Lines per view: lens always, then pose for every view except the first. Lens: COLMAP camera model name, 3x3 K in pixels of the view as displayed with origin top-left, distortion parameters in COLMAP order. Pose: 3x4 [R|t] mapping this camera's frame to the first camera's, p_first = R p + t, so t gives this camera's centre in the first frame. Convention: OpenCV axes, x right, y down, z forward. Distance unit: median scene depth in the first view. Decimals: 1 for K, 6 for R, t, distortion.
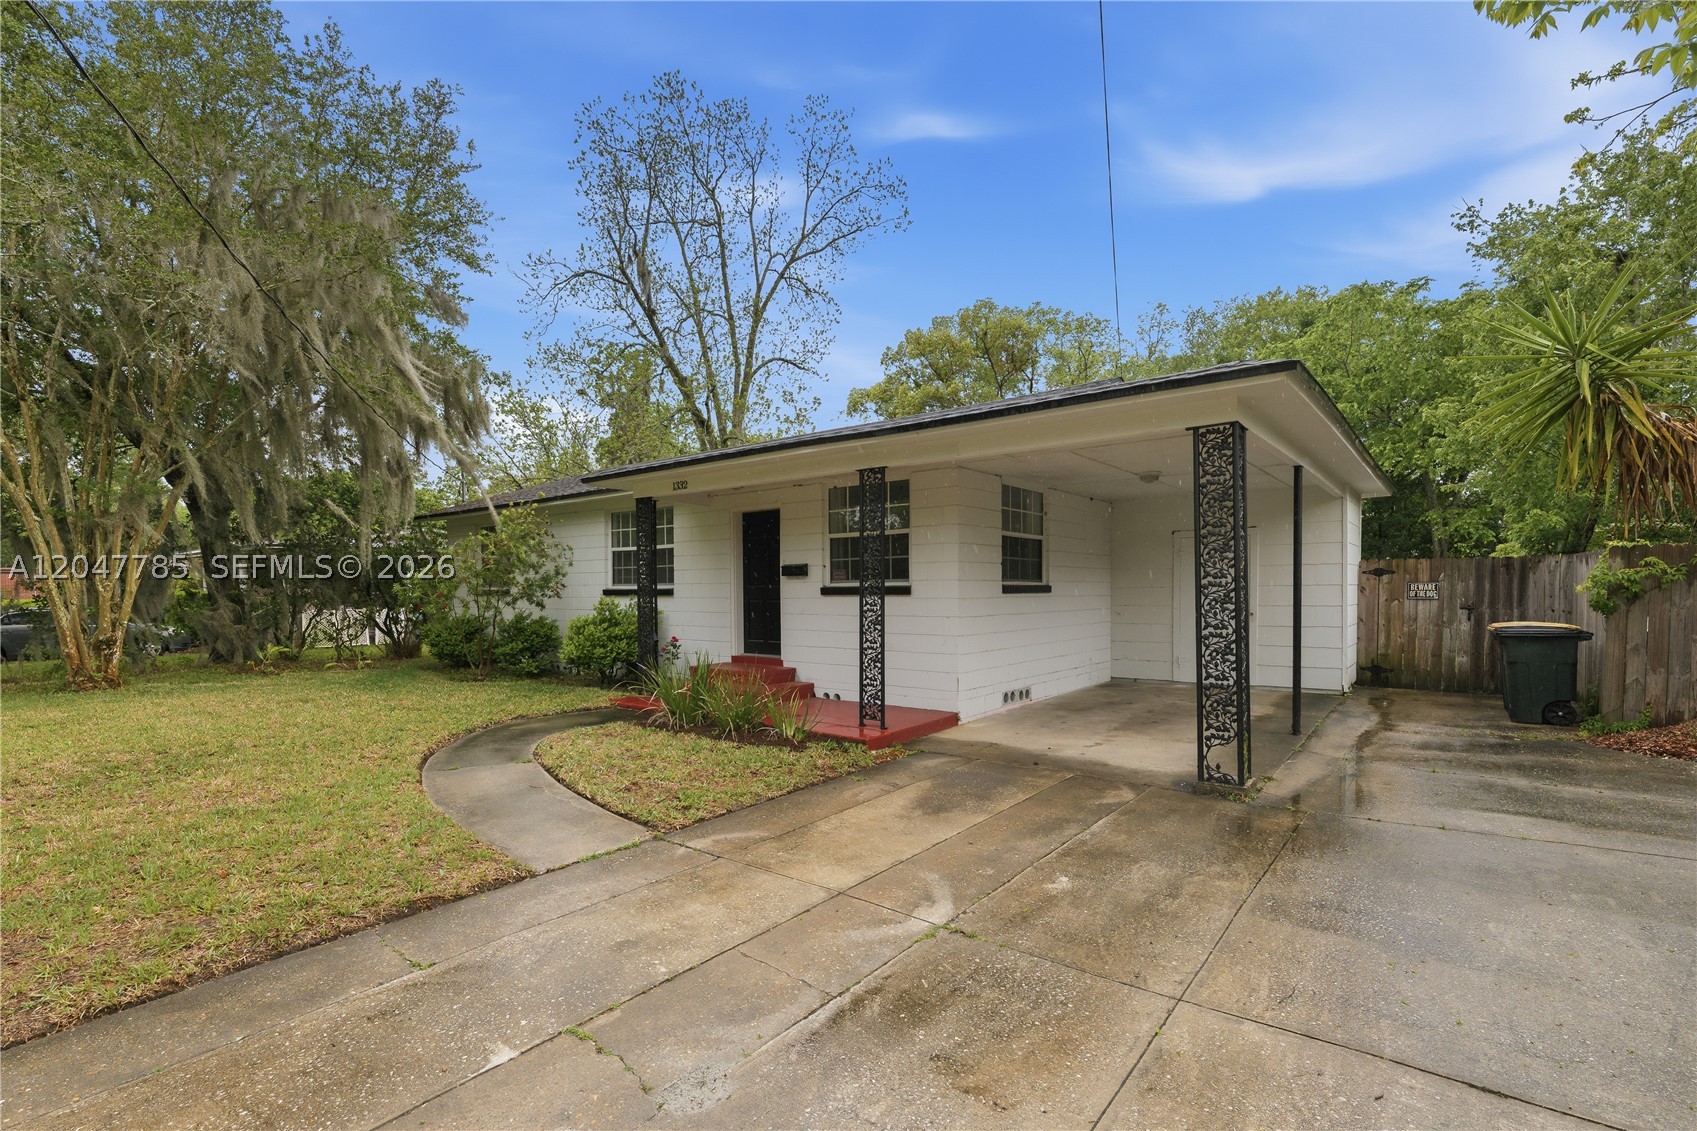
lens RADIAL K [[788.7, 0, 847.0], [0, 788.7, 606.7], [0, 0, 1]] dist [0.002515, -0.000321]
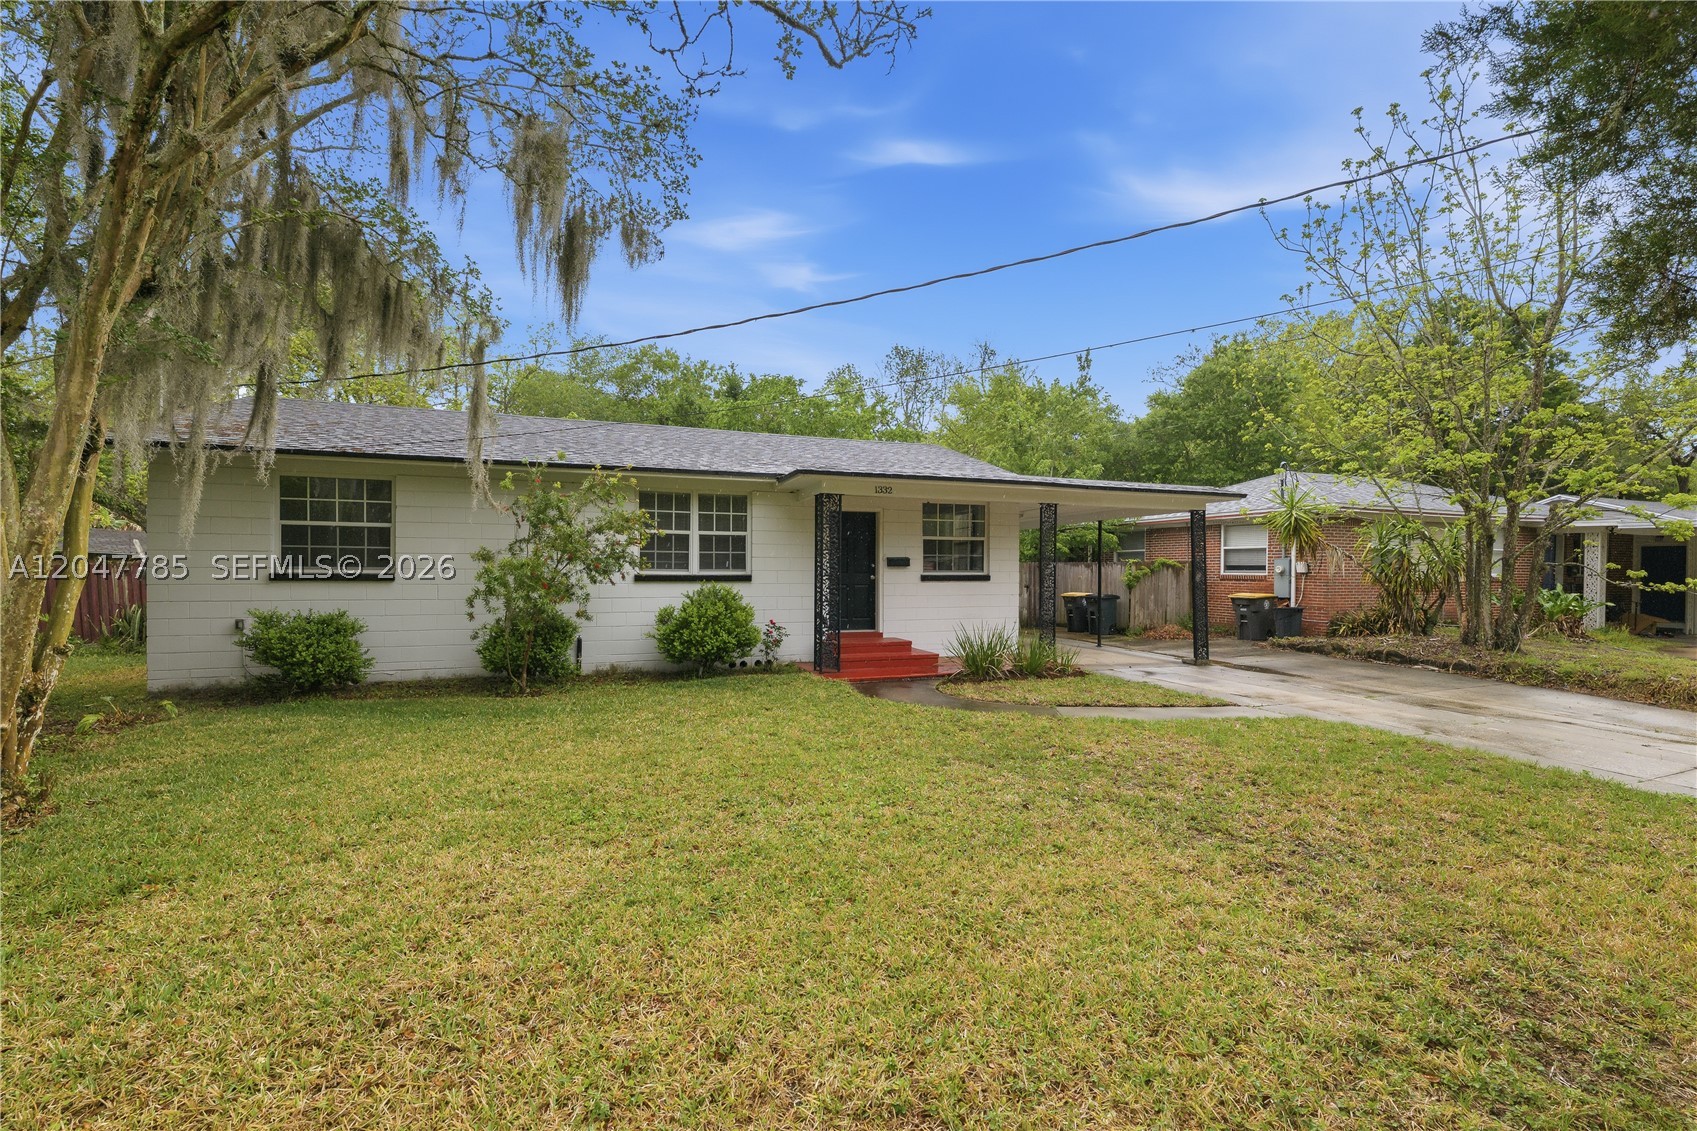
lens RADIAL K [[693.5, 0, 854.0], [0, 693.5, 573.5], [0, 0, 1]] dist [0.001362, 0.000117]
pose [[0.528289, 0.018237, 0.848869, -0.995401], [0.014858, 0.999418, -0.030718, 0.006333], [-0.848935, 0.028840, 0.527710, 0.428687]]
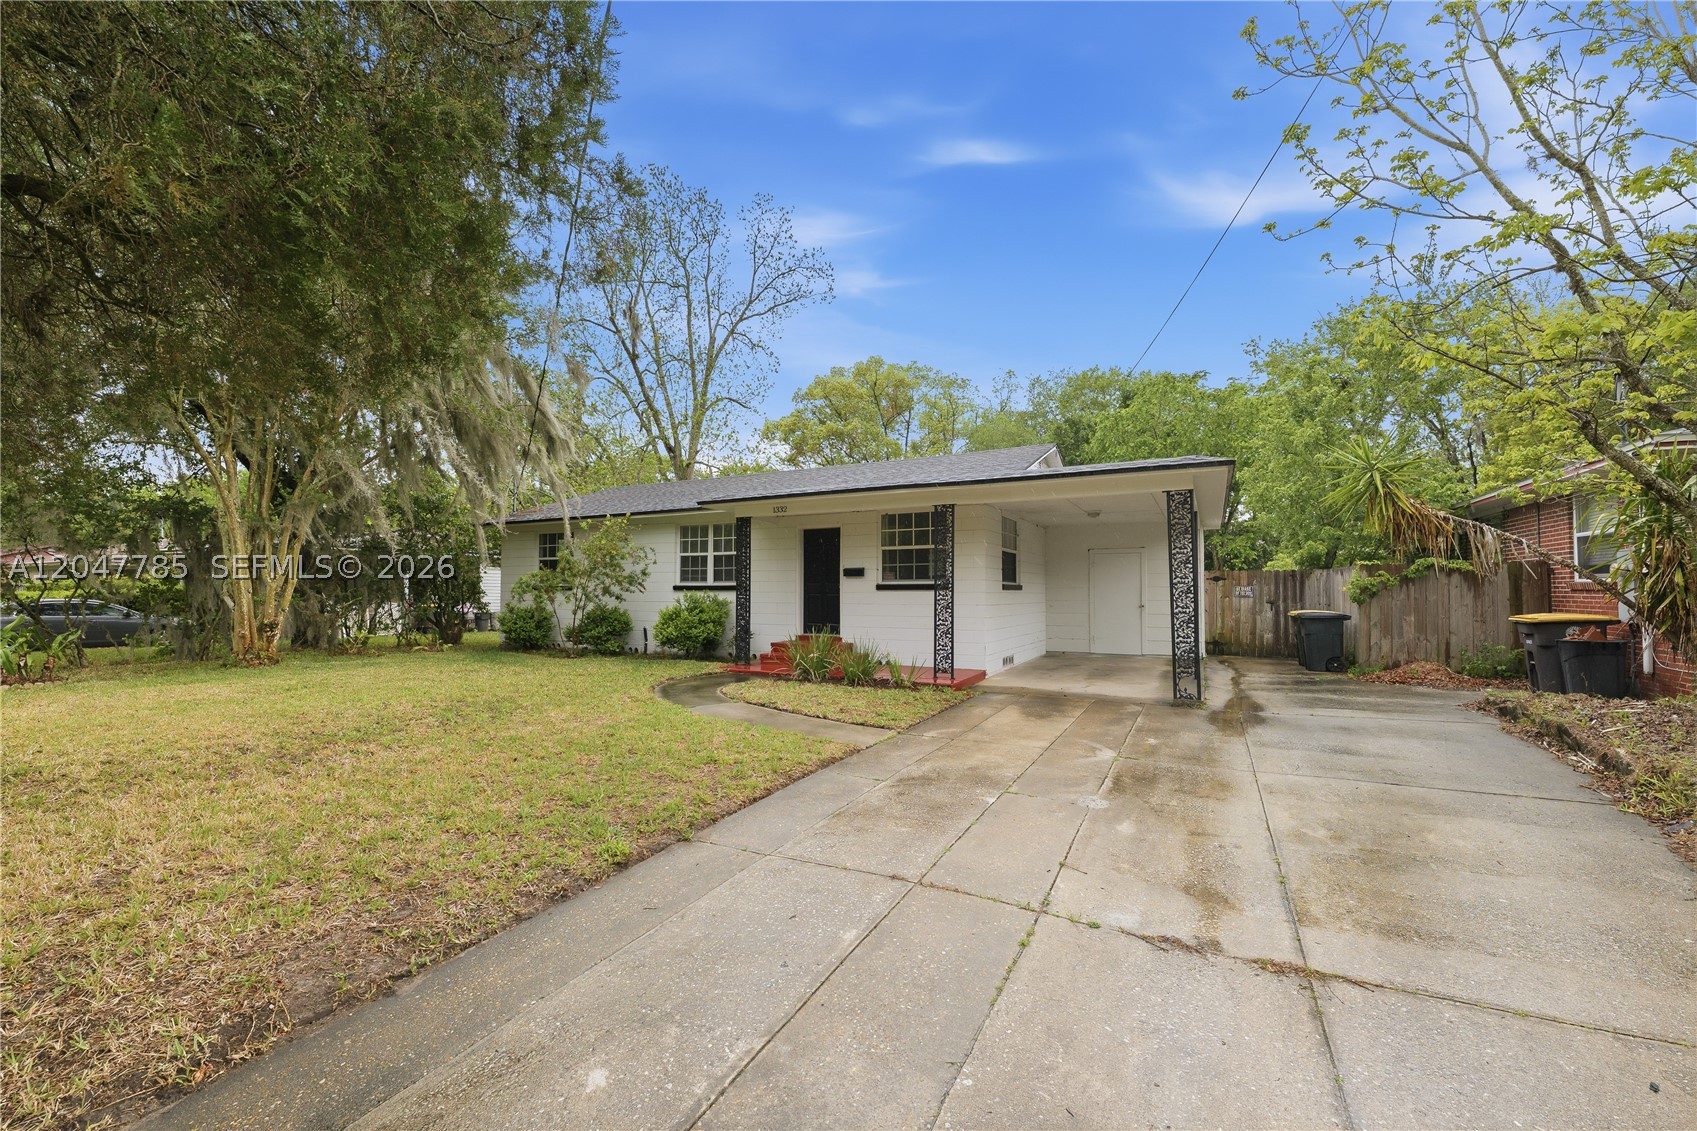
lens RADIAL K [[693.5, 0, 854.0], [0, 693.5, 573.5], [0, 0, 1]] dist [0.001362, 0.000117]
pose [[0.981593, 0.013465, 0.190512, -0.278048], [-0.003959, 0.998732, -0.050189, 0.016128], [-0.190946, 0.048511, 0.980401, -0.183290]]
